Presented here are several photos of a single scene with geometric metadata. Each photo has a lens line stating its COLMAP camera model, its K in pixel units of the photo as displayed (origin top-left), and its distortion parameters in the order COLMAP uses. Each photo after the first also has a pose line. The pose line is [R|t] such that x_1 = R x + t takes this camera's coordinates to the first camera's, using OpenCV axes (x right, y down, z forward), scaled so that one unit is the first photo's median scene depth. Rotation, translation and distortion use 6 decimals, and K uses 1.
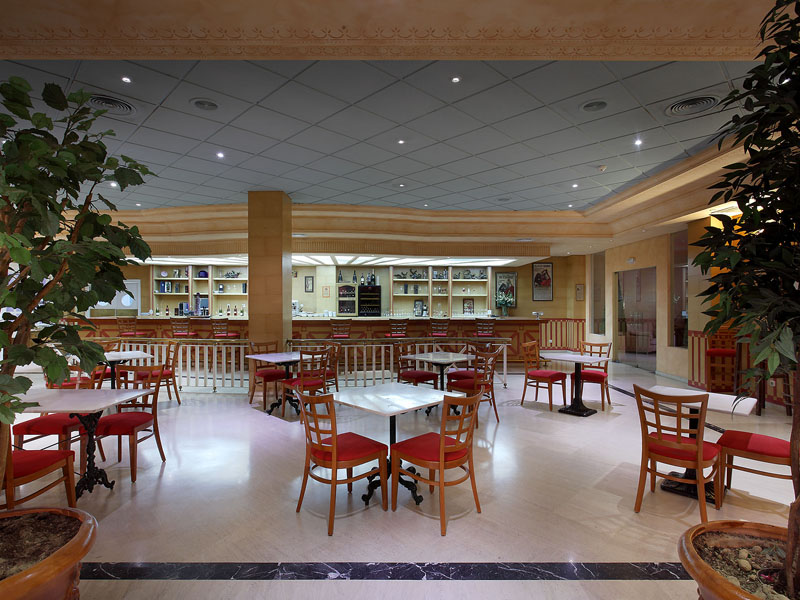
lens RADIAL K [[436.8, 0, 399.7], [0, 436.8, 301.1], [0, 0, 1]] dist [0.000503, -0.000471]
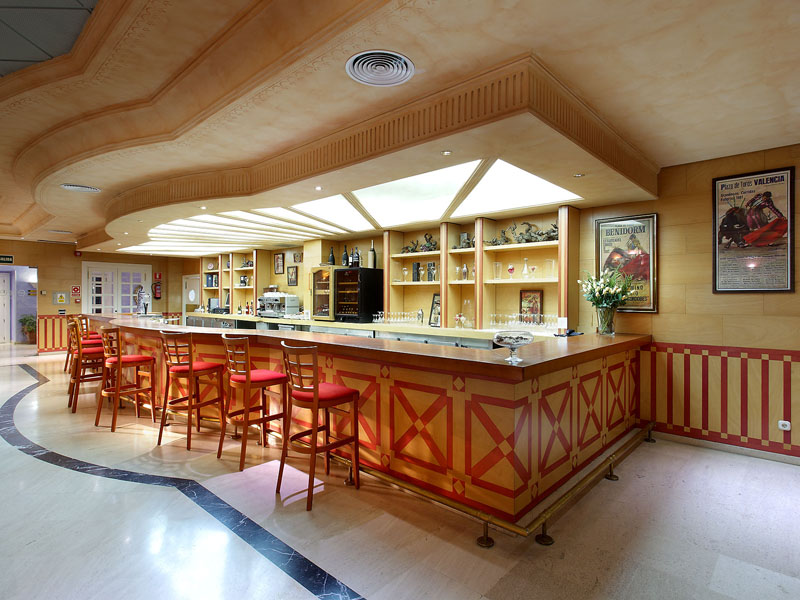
lens RADIAL K [[436.8, 0, 399.8], [0, 436.8, 298.2], [0, 0, 1]] dist [0.000503, -0.000471]
pose [[0.724964, 0.001885, -0.688784, 0.364648], [0.000602, 0.999994, 0.003370, 0.001678], [0.688787, -0.002858, 0.724959, 0.605380]]
